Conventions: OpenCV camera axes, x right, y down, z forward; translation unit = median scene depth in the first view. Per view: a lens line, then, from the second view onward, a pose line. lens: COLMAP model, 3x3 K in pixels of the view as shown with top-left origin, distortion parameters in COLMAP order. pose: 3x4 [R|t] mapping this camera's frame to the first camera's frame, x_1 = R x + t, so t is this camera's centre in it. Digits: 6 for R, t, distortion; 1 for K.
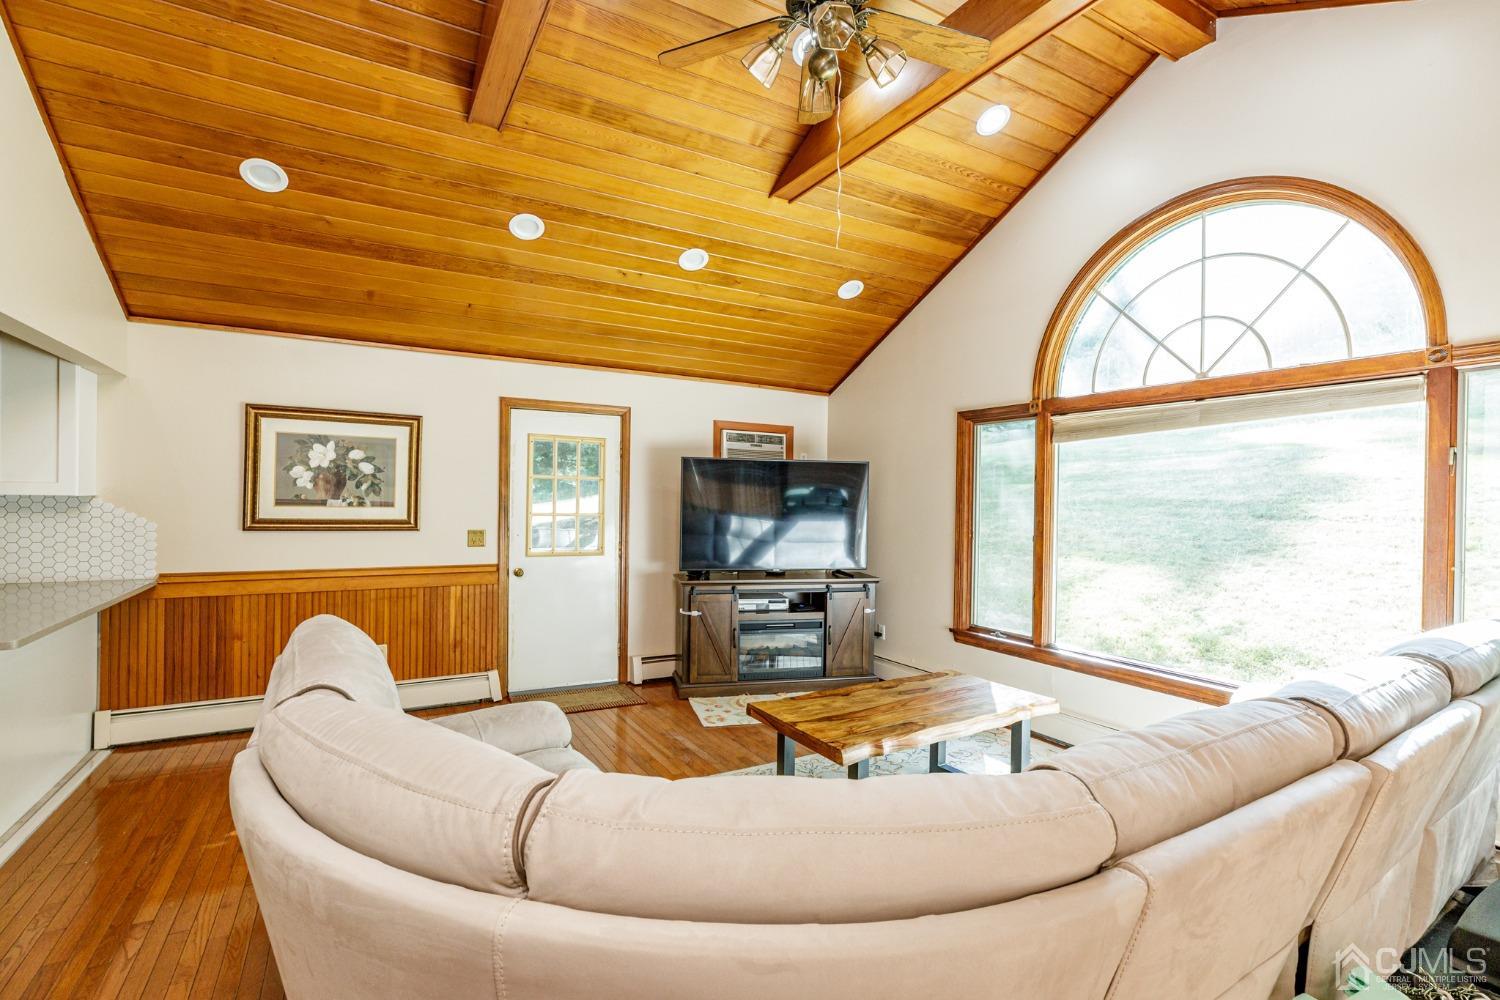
lens RADIAL K [[677.2, 0, 750.0], [0, 677.2, 500.0], [0, 0, 1]] dist [0.000354, 0.000006]
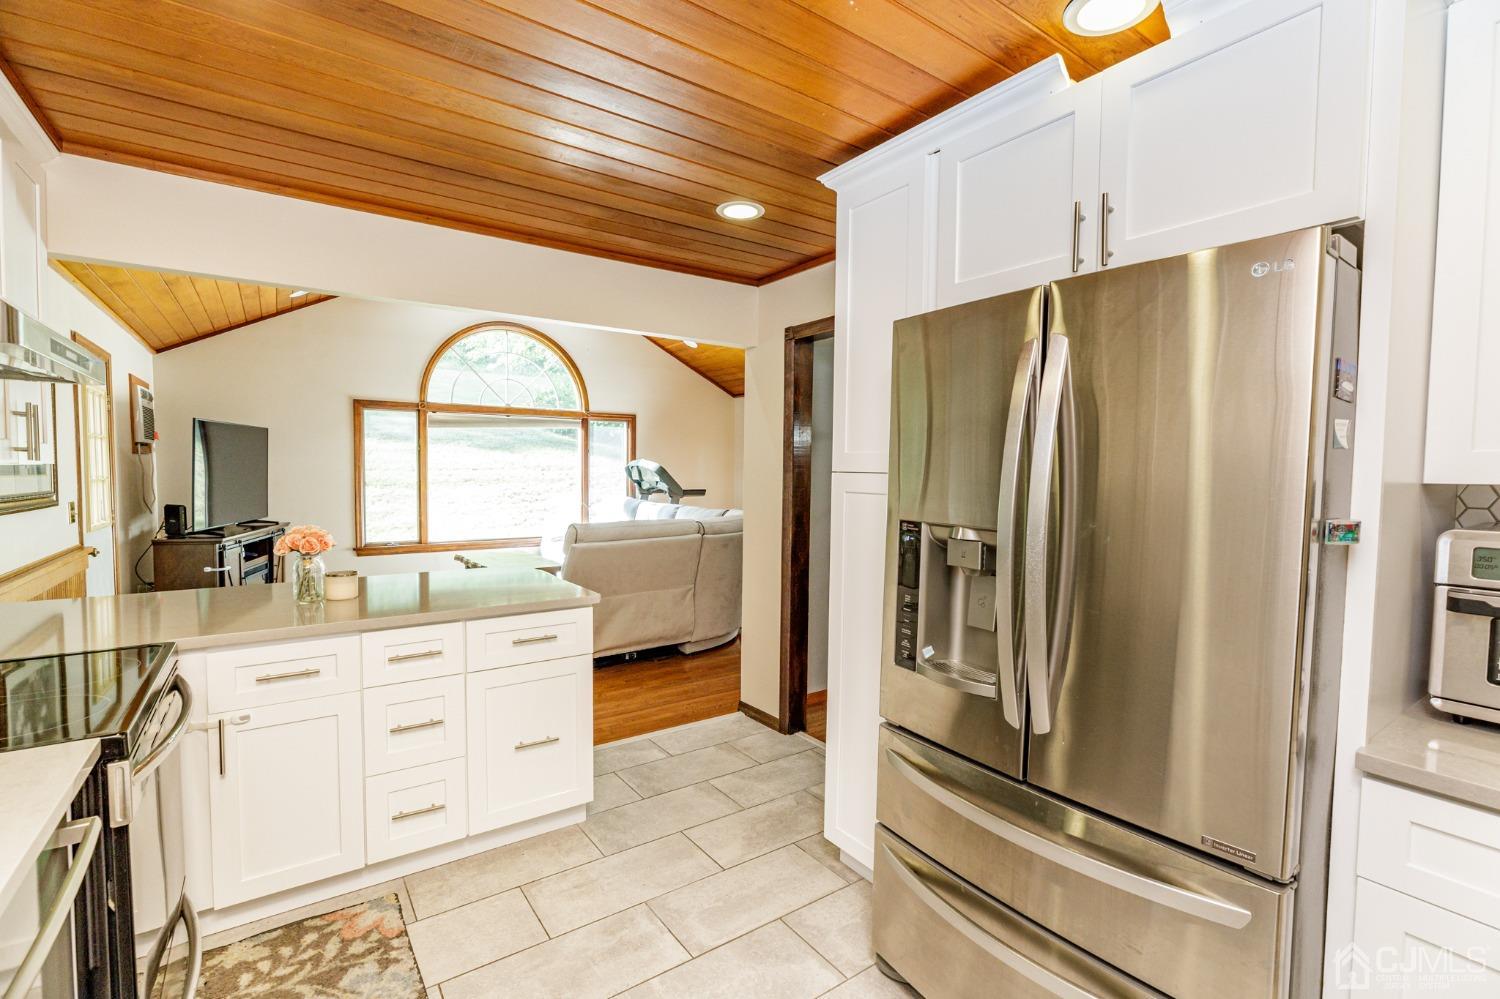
lens RADIAL K [[677.2, 0, 750.0], [0, 677.2, 499.5], [0, 0, 1]] dist [0.000354, 0.000006]
pose [[-0.101553, -0.064100, 0.992763, -1.386372], [-0.009569, 0.997939, 0.063455, -0.017031], [-0.994784, -0.003056, -0.101957, 0.347079]]
